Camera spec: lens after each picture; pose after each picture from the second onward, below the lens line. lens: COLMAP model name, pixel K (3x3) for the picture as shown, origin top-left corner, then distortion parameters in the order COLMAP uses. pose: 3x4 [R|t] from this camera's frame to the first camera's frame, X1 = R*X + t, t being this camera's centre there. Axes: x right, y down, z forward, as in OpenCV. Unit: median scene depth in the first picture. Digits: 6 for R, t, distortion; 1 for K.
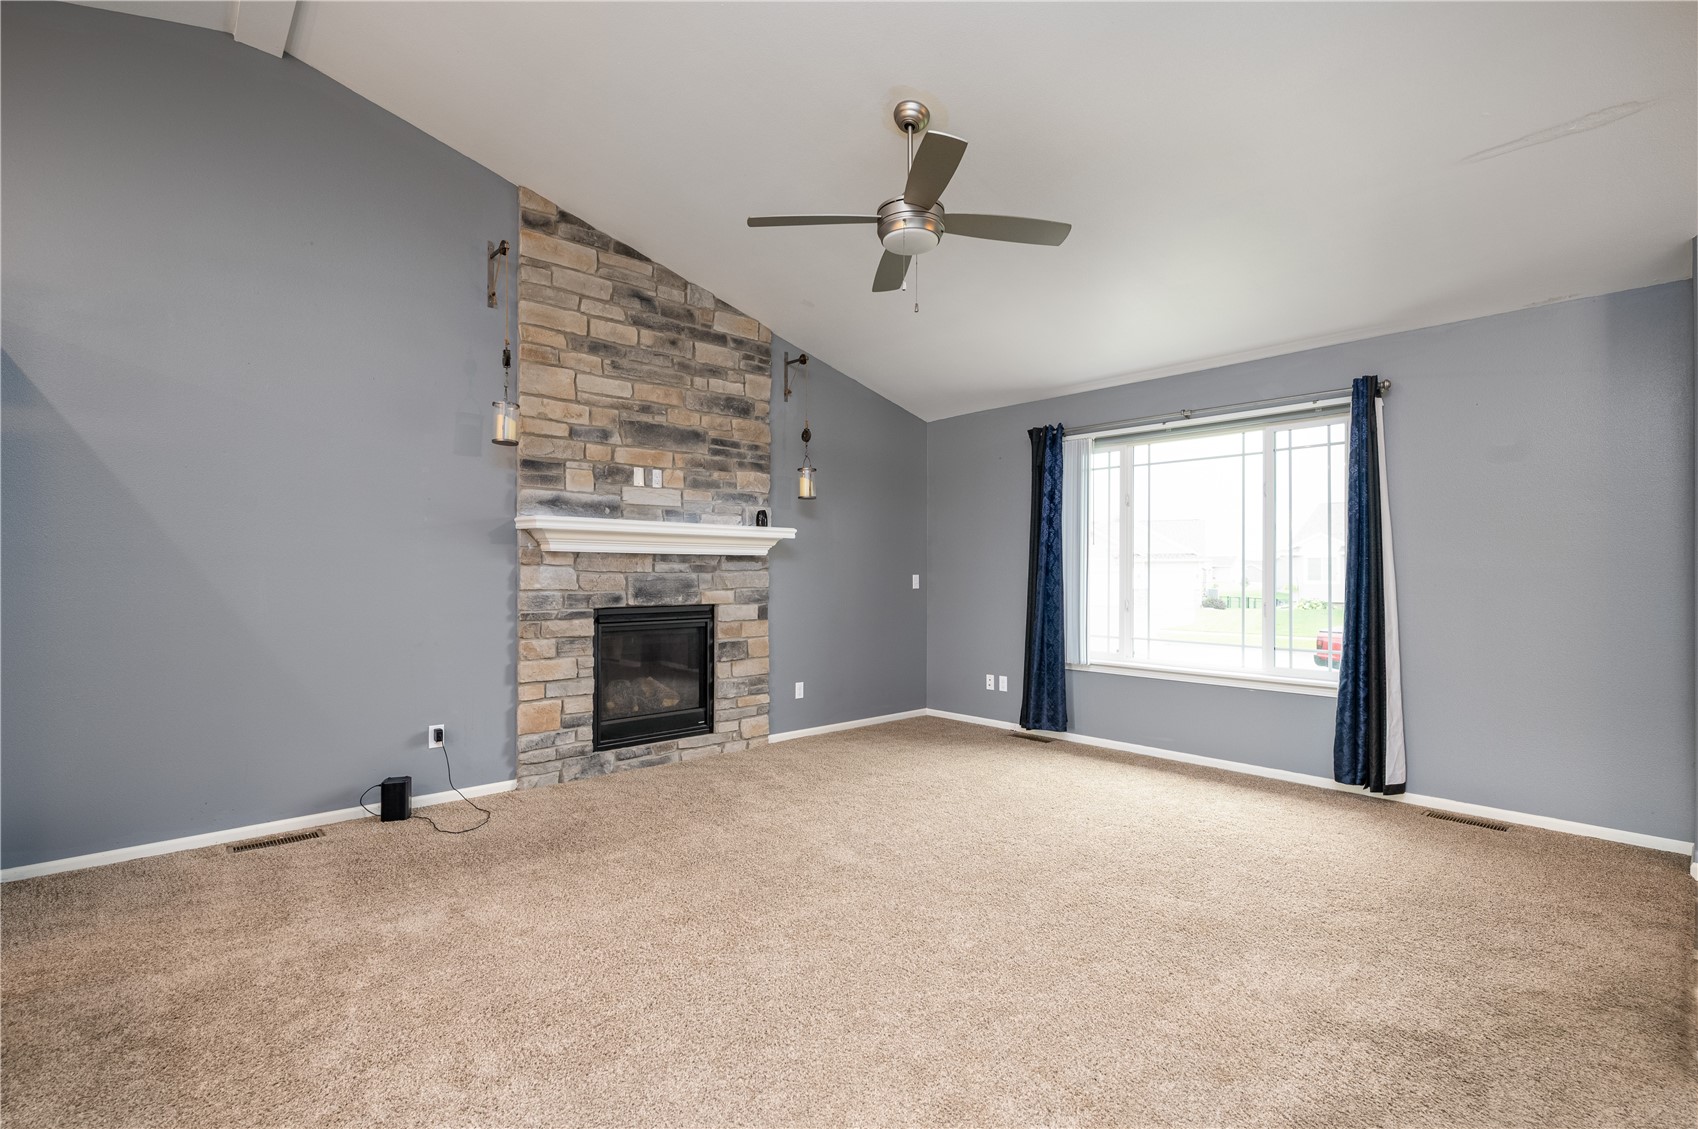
lens RADIAL K [[776.7, 0, 849.1], [0, 776.7, 568.7], [0, 0, 1]] dist [0.001177, 0.000112]
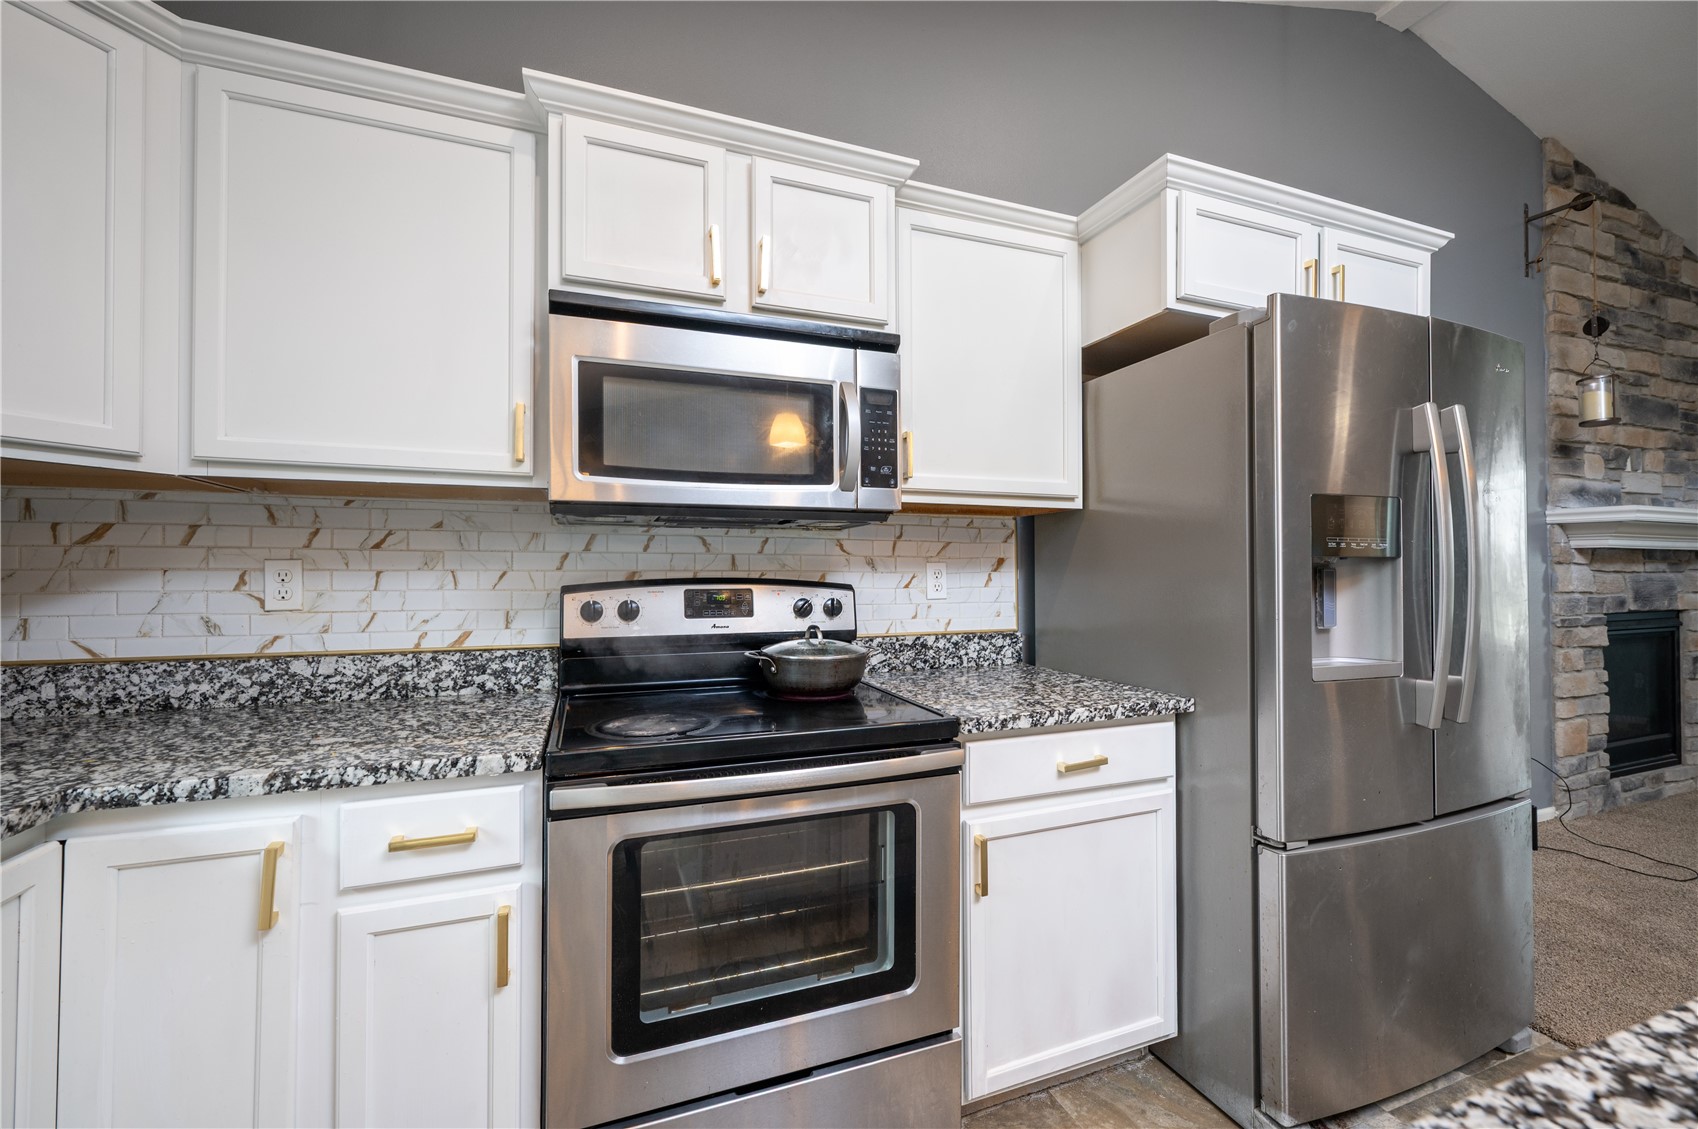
lens RADIAL K [[678.0, 0, 843.8], [0, 678.0, 562.9], [0, 0, 1]] dist [0.004026, 0.000343]
pose [[0.931932, -0.004031, -0.362612, -0.843650], [0.001833, 0.999978, -0.006407, -0.002281], [0.362629, 0.005306, 0.931918, -0.015140]]
